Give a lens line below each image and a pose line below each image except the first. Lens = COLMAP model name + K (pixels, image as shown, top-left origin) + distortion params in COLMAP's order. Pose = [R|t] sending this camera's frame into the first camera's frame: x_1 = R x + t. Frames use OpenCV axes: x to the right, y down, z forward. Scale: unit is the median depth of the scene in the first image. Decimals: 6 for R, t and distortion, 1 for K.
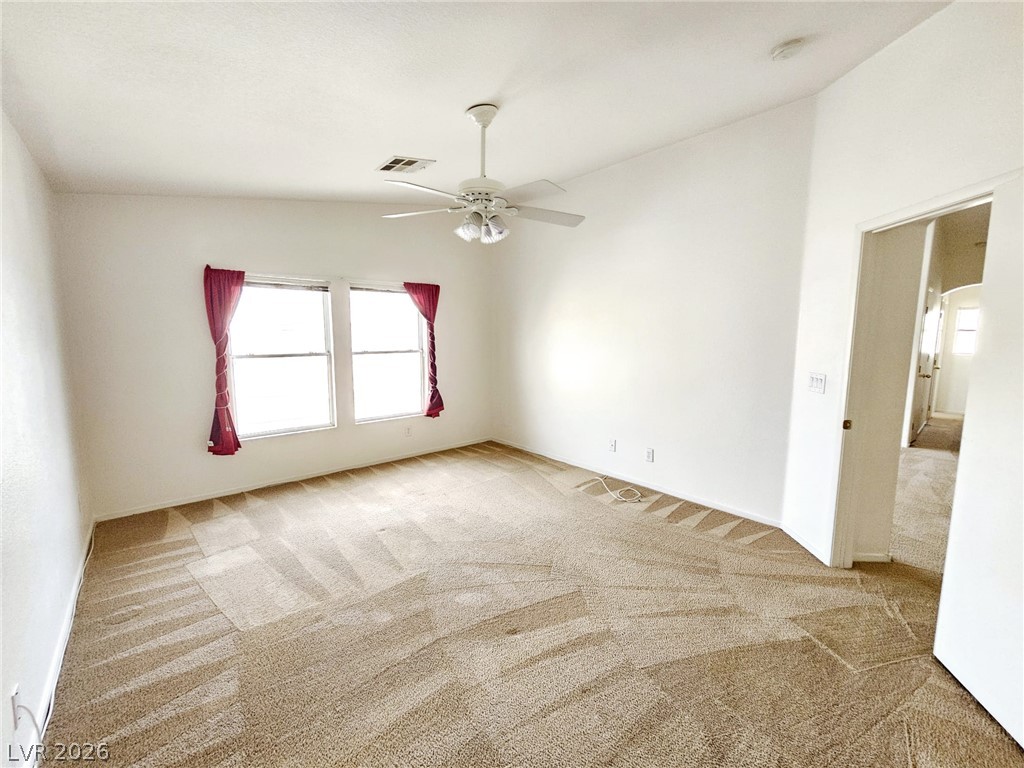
lens RADIAL K [[417.5, 0, 514.7], [0, 417.5, 383.1], [0, 0, 1]] dist [-0.000084, -0.000768]
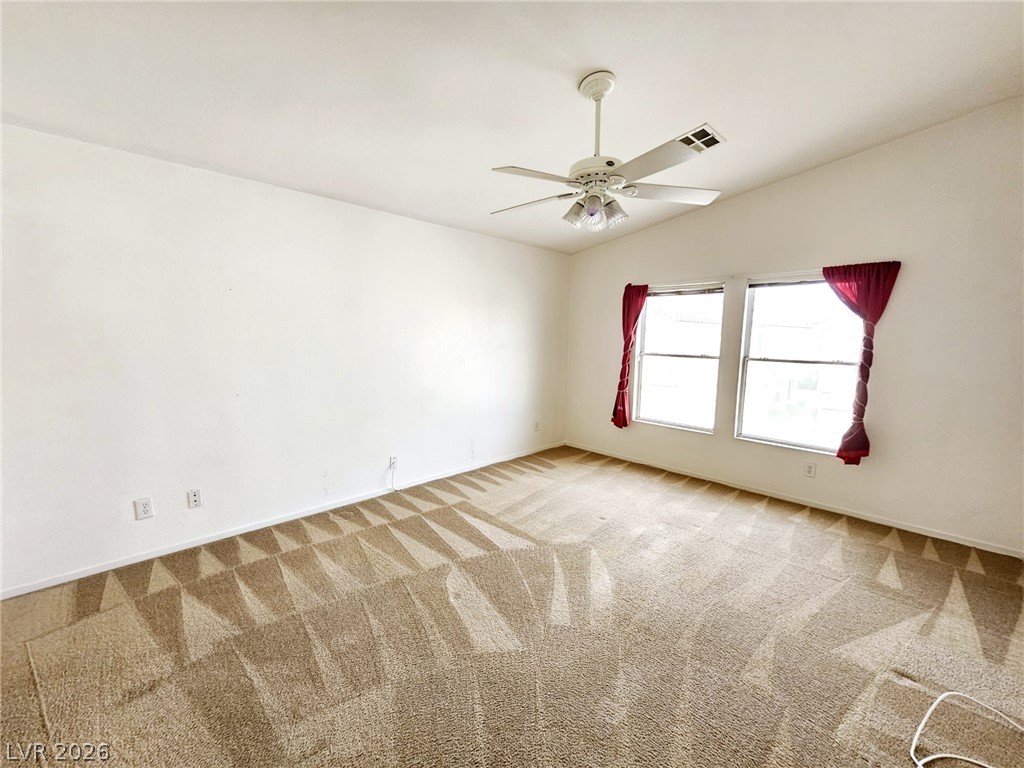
lens RADIAL K [[417.5, 0, 514.7], [0, 417.5, 383.1], [0, 0, 1]] dist [-0.000084, -0.000768]
pose [[0.066909, 0.111395, -0.991521, 0.564094], [-0.139015, 0.985096, 0.101292, -0.051316], [0.988027, 0.131059, 0.081397, 0.541343]]
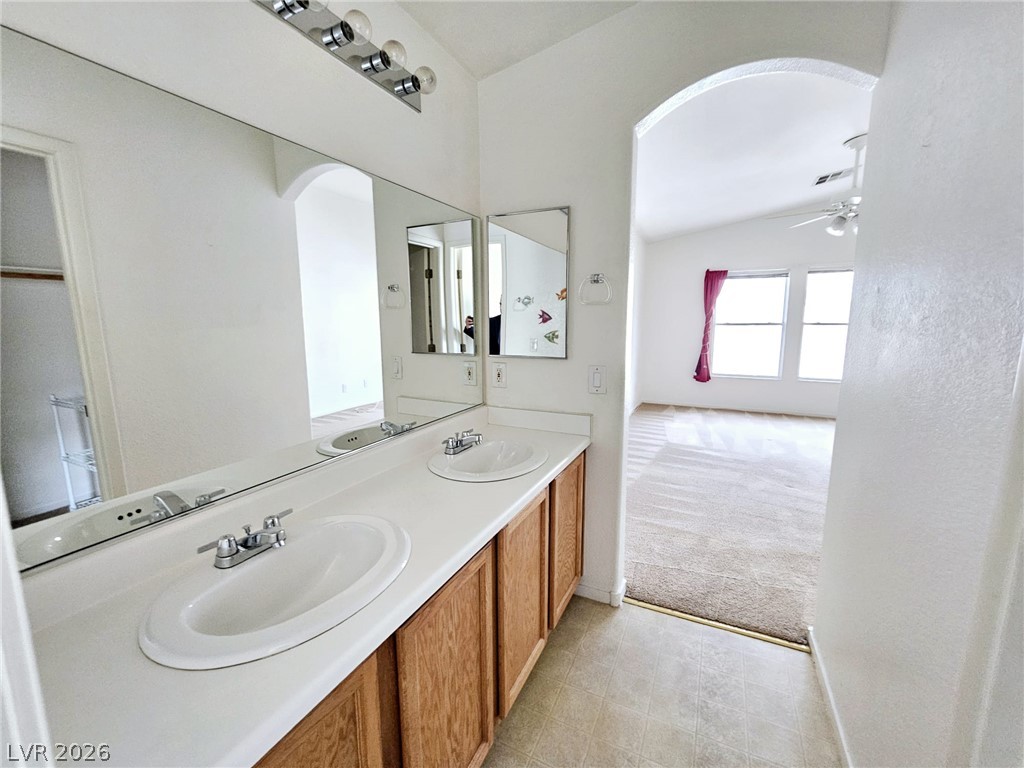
lens RADIAL K [[417.5, 0, 514.7], [0, 417.5, 383.1], [0, 0, 1]] dist [-0.000084, -0.000768]
pose [[0.379711, 0.135645, -0.915107, 0.555711], [-0.102081, 0.989295, 0.104285, 0.076716], [0.919456, 0.053817, 0.389493, -0.346965]]
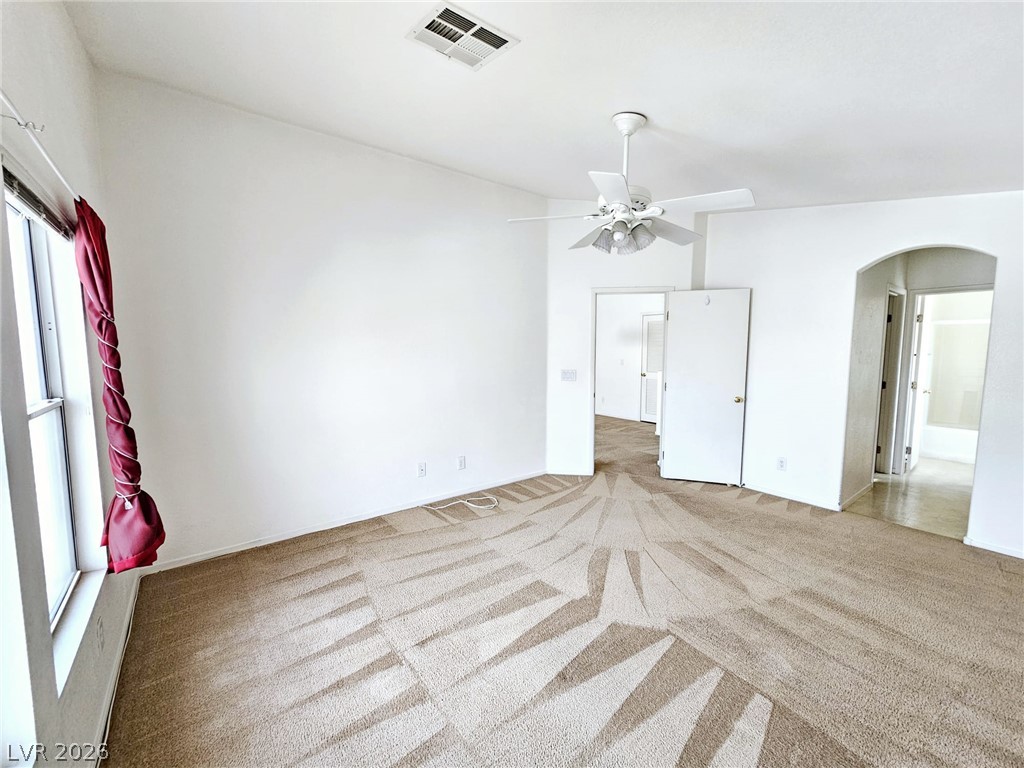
lens RADIAL K [[417.5, 0, 514.7], [0, 417.5, 383.1], [0, 0, 1]] dist [-0.000084, -0.000768]
pose [[0.077166, -0.091481, 0.992812, -0.732414], [0.116774, 0.989757, 0.082123, -0.101291], [-0.990156, 0.109597, 0.087058, 0.814088]]
